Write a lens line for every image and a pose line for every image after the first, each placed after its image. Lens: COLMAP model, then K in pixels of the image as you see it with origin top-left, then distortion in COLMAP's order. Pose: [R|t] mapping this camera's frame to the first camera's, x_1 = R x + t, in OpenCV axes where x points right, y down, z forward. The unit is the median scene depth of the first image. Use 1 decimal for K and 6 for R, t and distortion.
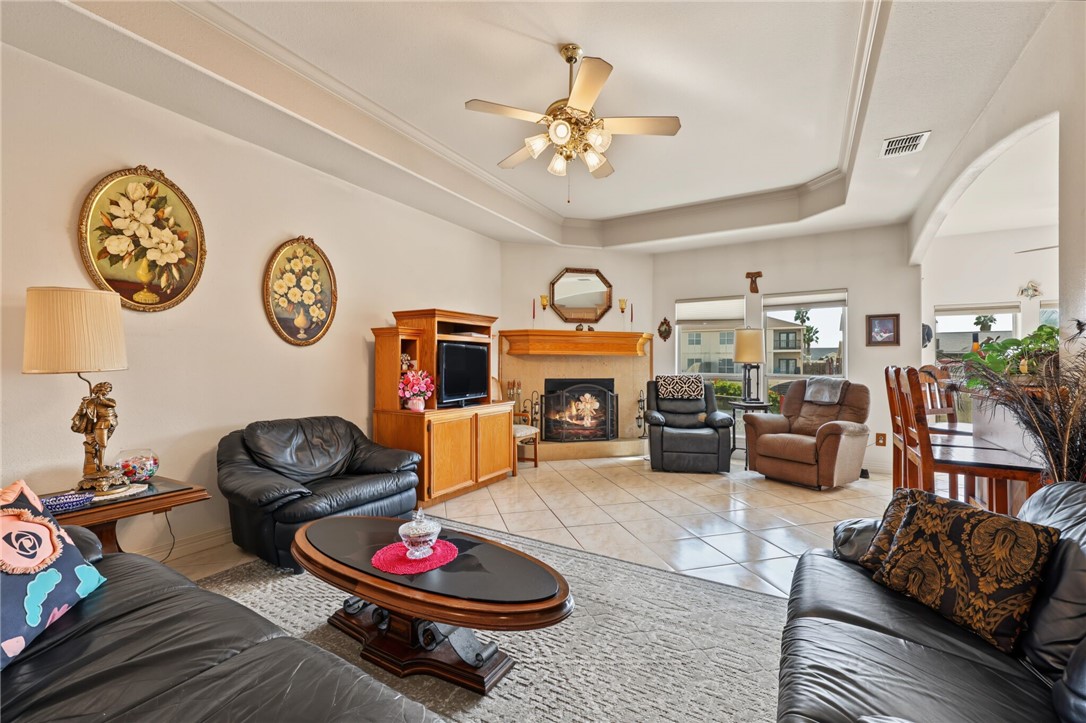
lens RADIAL K [[451.5, 0, 549.3], [0, 451.5, 357.3], [0, 0, 1]] dist [0.003440, 0.000706]
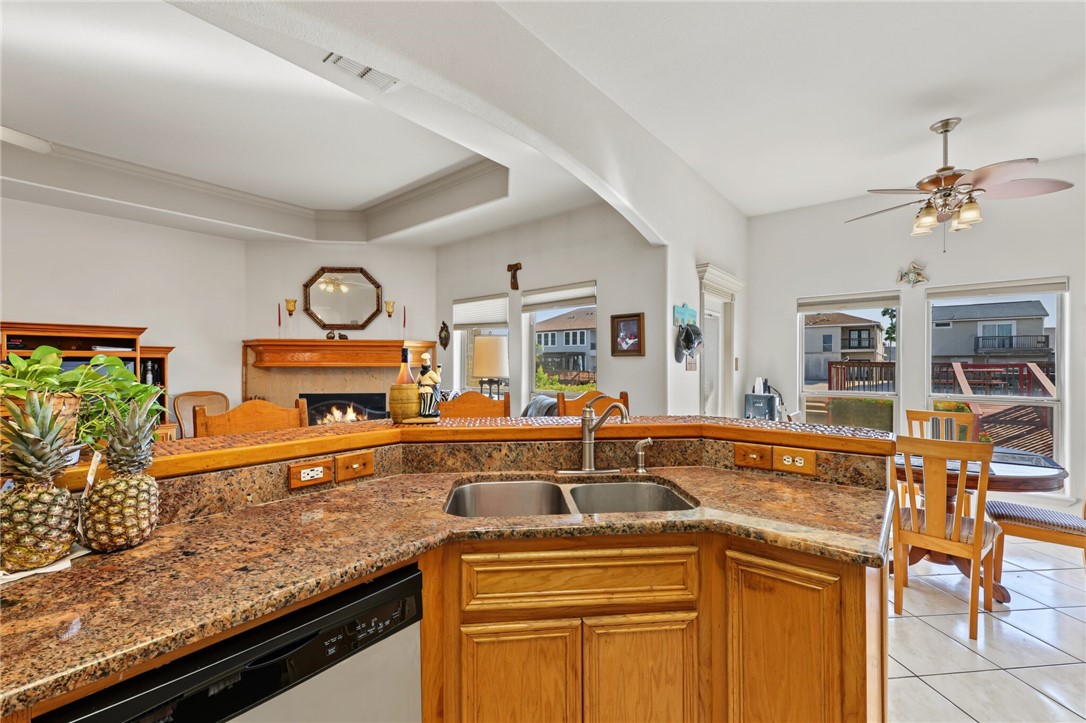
lens RADIAL K [[451.5, 0, 548.9], [0, 451.5, 363.6], [0, 0, 1]] dist [0.003440, 0.000706]
pose [[0.986645, -0.004005, -0.162835, 0.821614], [0.005901, 0.999920, 0.011159, -0.024966], [0.162778, -0.011971, 0.986590, 0.274037]]
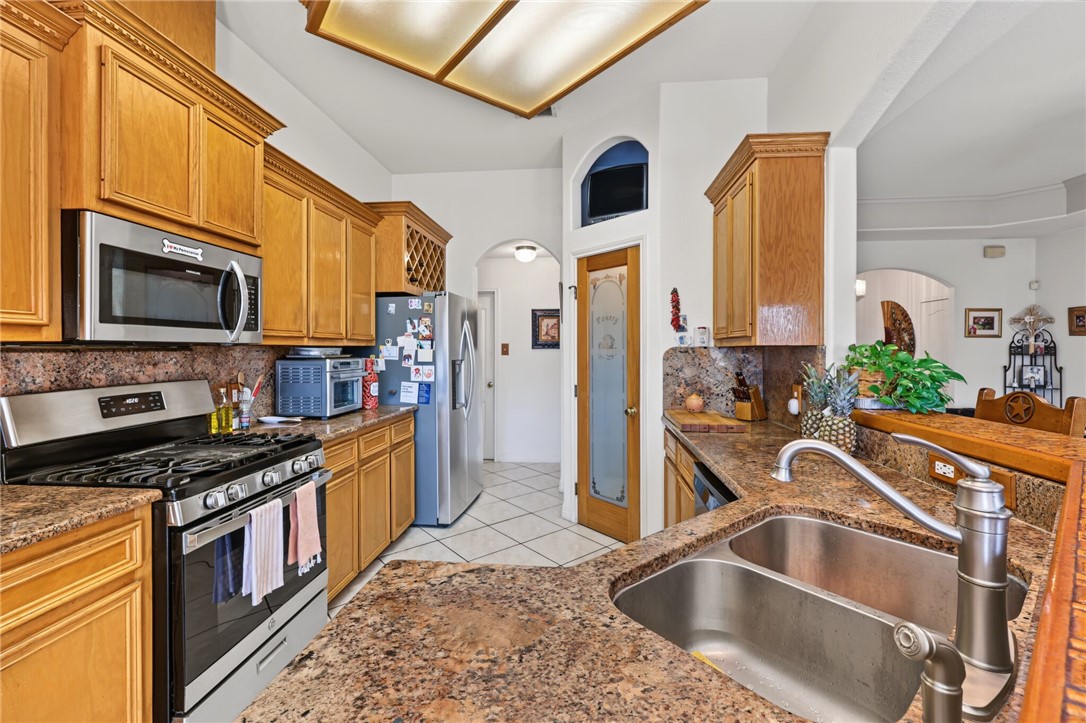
lens RADIAL K [[451.5, 0, 556.1], [0, 451.5, 347.4], [0, 0, 1]] dist [0.003440, 0.000706]
pose [[-0.909016, -0.007286, -0.416698, 0.959991], [0.000494, 0.999828, -0.018560, -0.019119], [0.416761, -0.017077, -0.908856, 0.726350]]
